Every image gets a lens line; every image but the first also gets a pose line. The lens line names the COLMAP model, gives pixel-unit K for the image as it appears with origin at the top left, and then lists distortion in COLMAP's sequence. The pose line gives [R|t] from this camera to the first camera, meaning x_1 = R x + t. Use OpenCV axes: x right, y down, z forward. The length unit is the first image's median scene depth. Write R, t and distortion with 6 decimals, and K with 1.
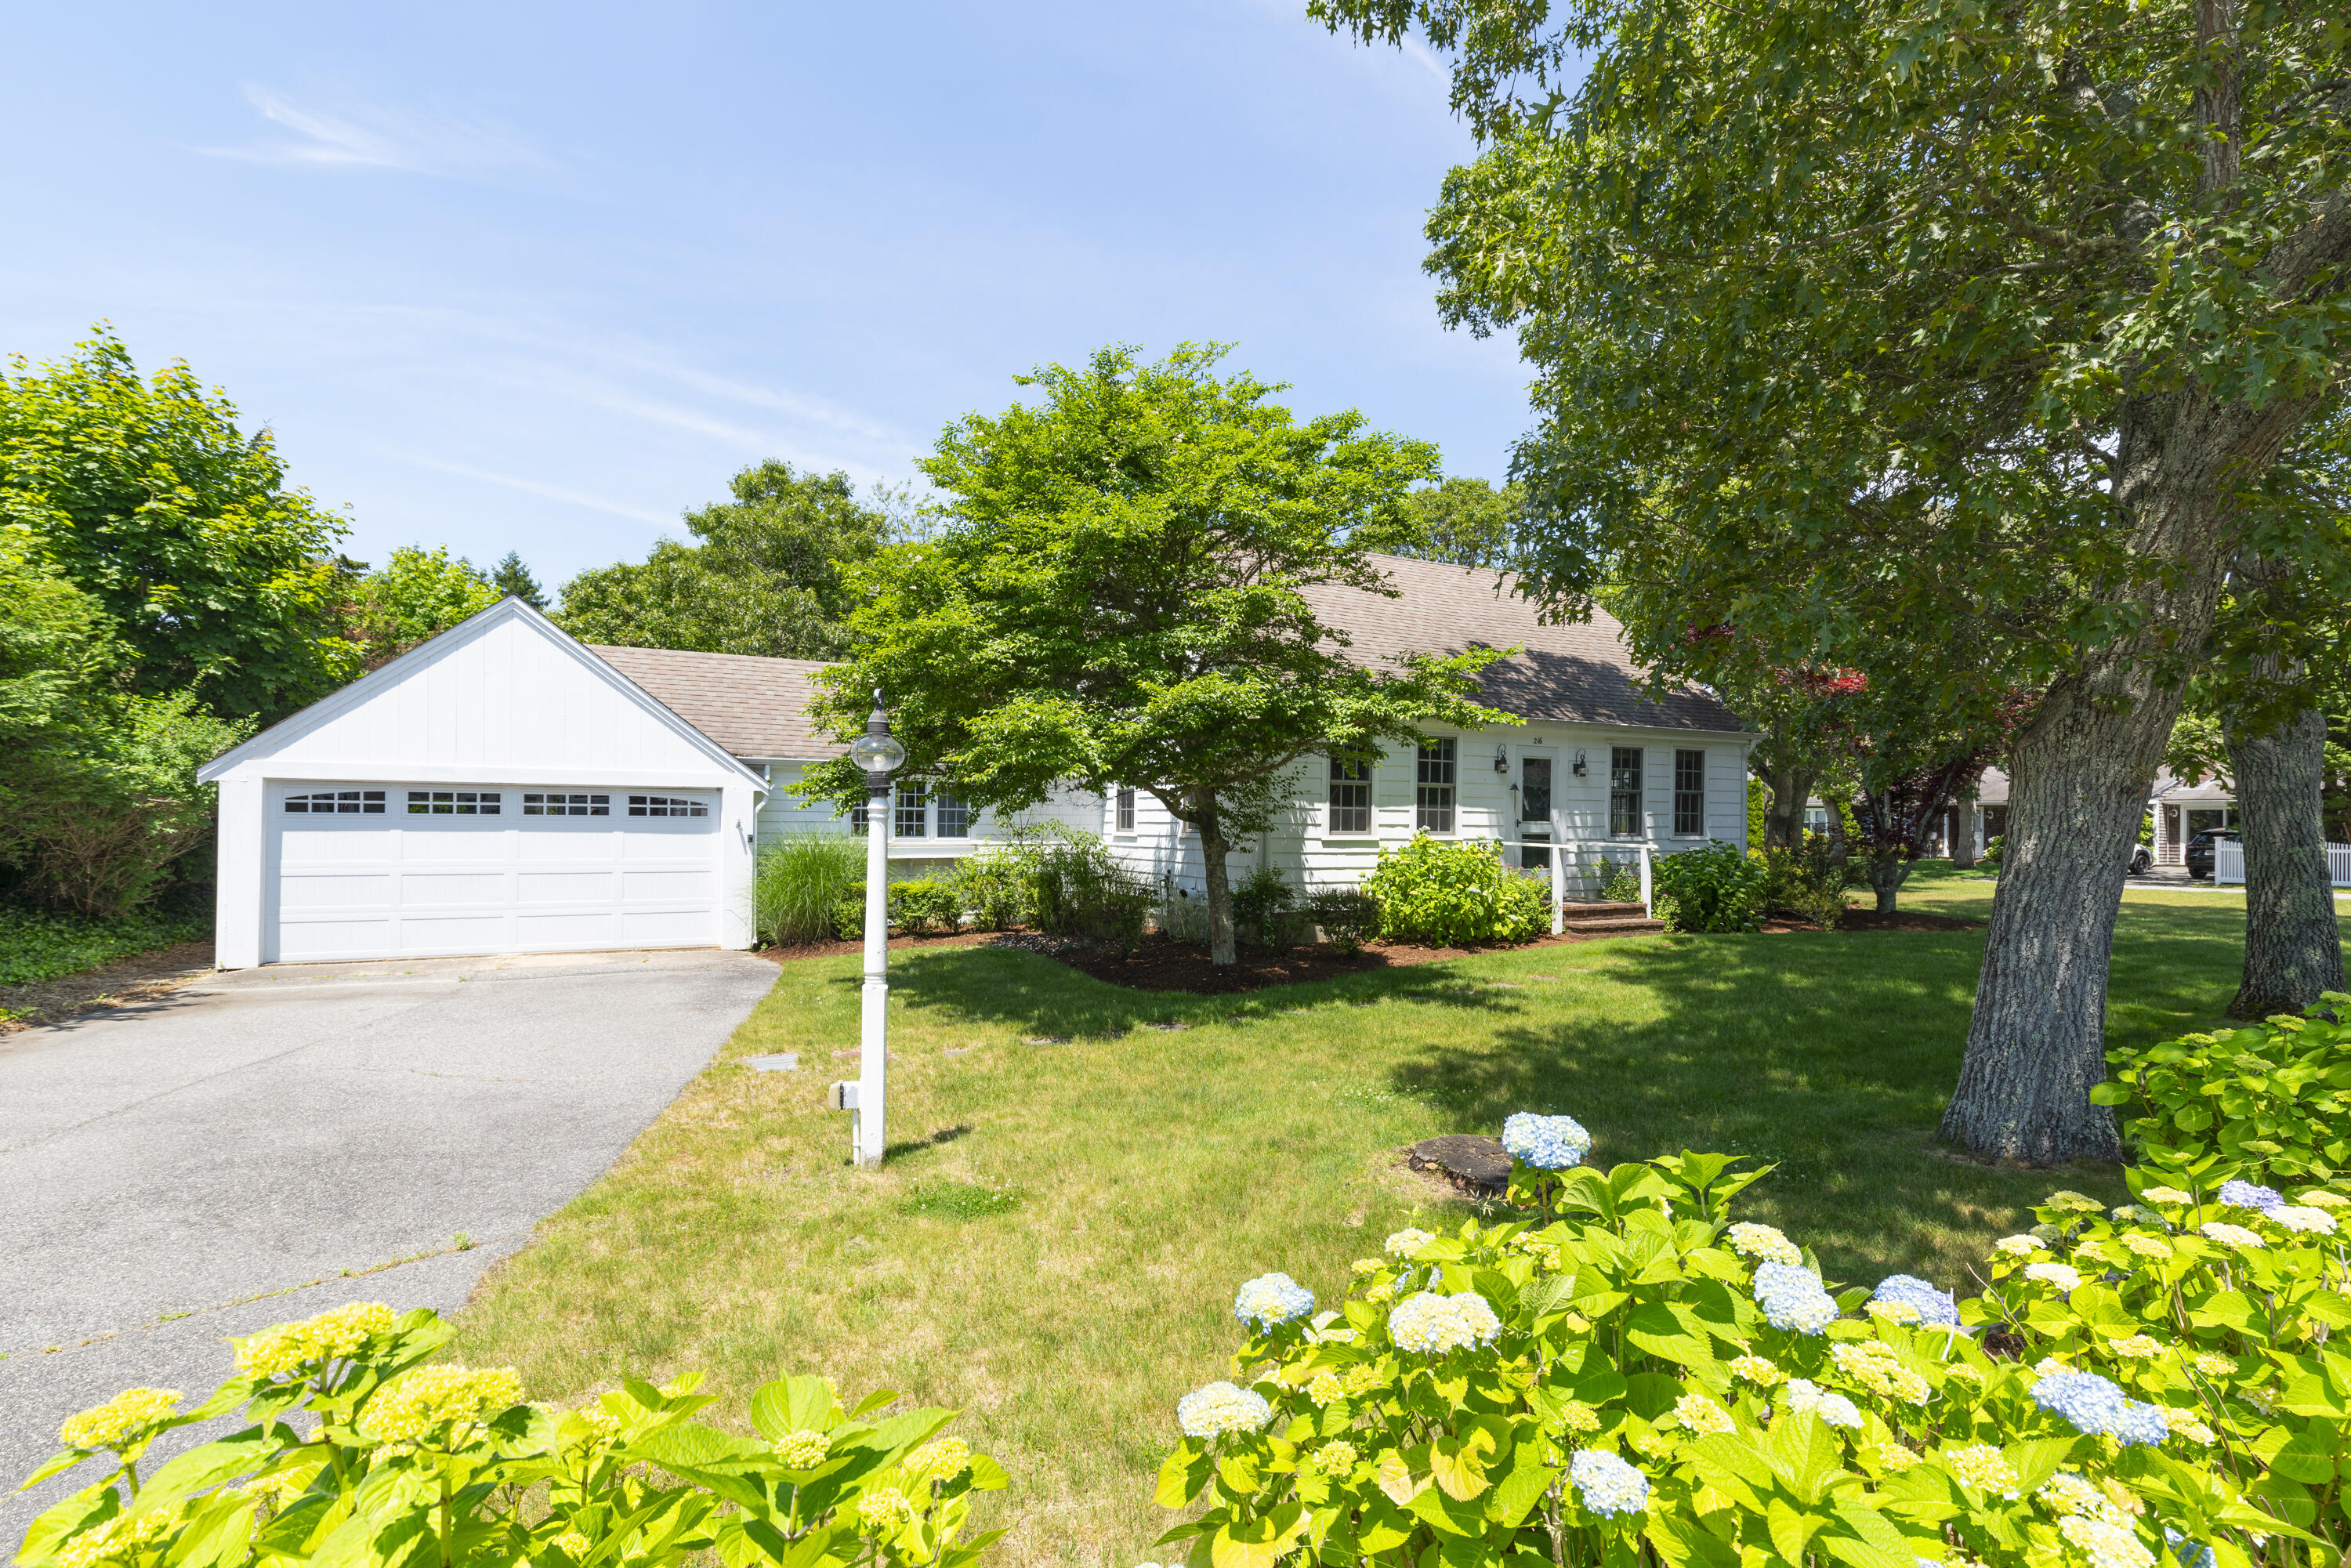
lens RADIAL K [[1087.2, 0, 1210.3], [0, 1087.2, 813.7], [0, 0, 1]] dist [0.004384, -0.000005]
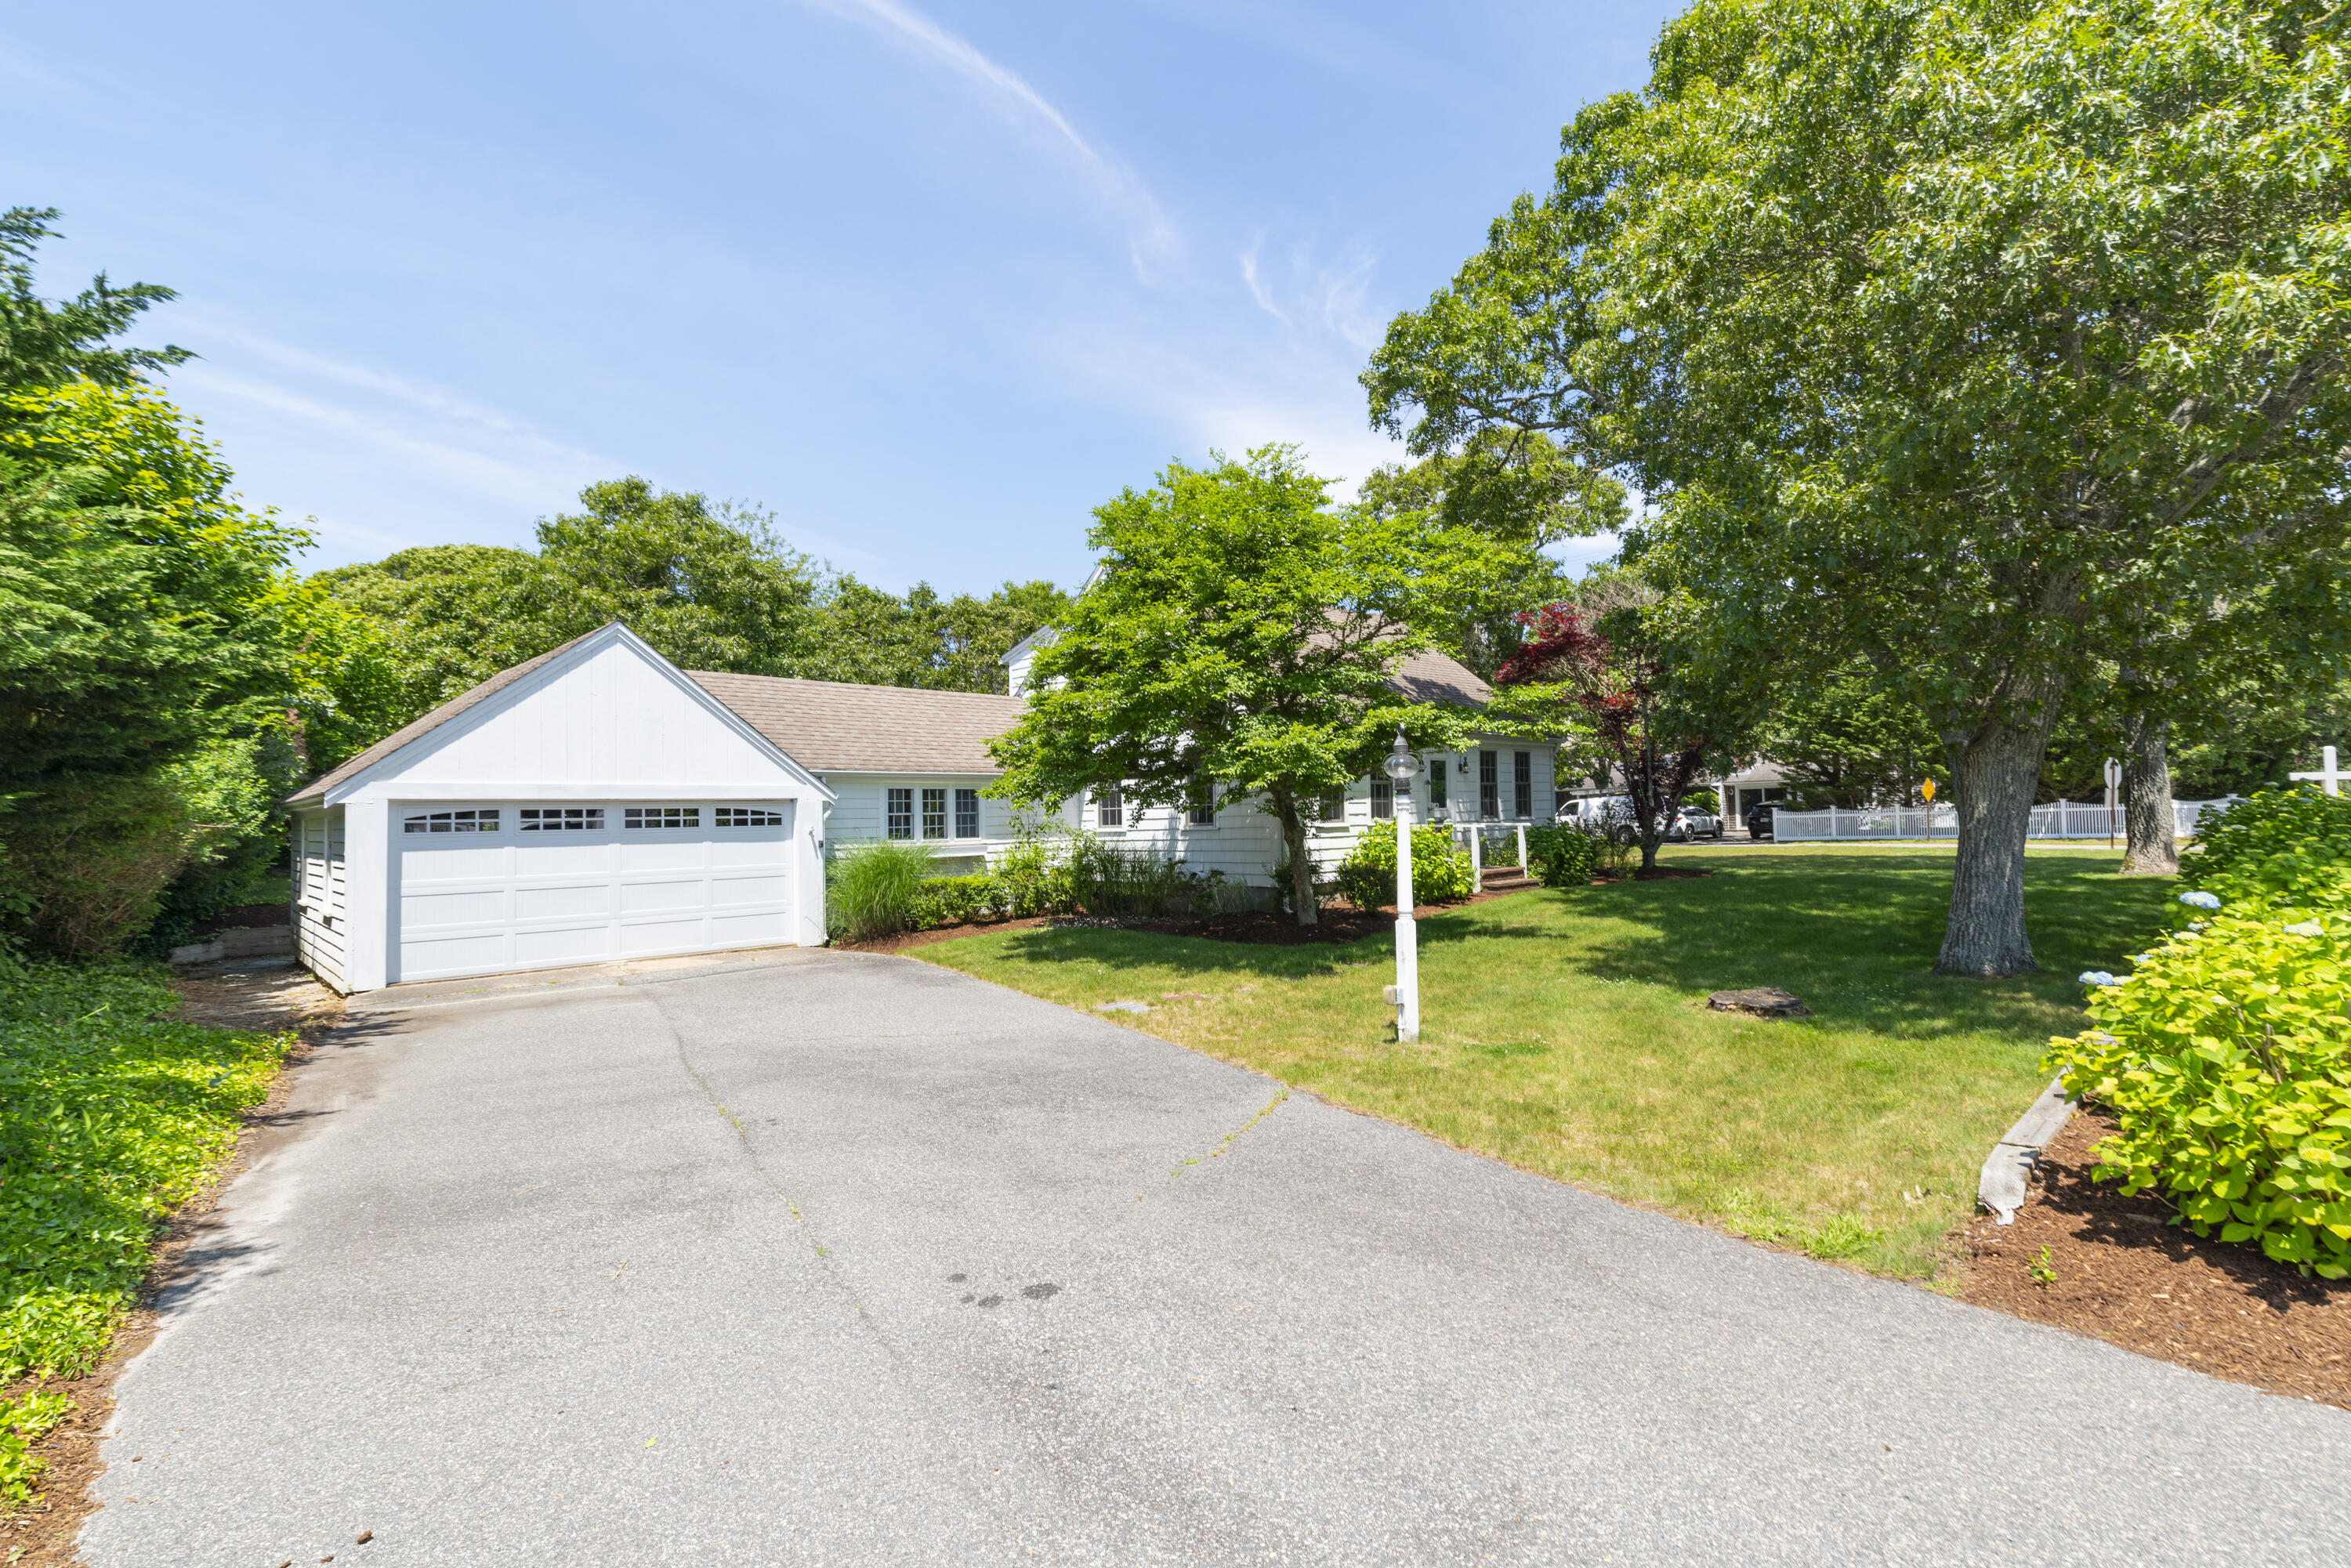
lens RADIAL K [[1030.4, 0, 1175.2], [0, 1030.4, 785.3], [0, 0, 1]] dist [-0.005954, -0.000186]
pose [[0.959374, -0.022372, 0.281249, -0.372434], [0.030057, 0.999283, -0.023037, -0.001828], [-0.280532, 0.030555, 0.959358, -0.099935]]
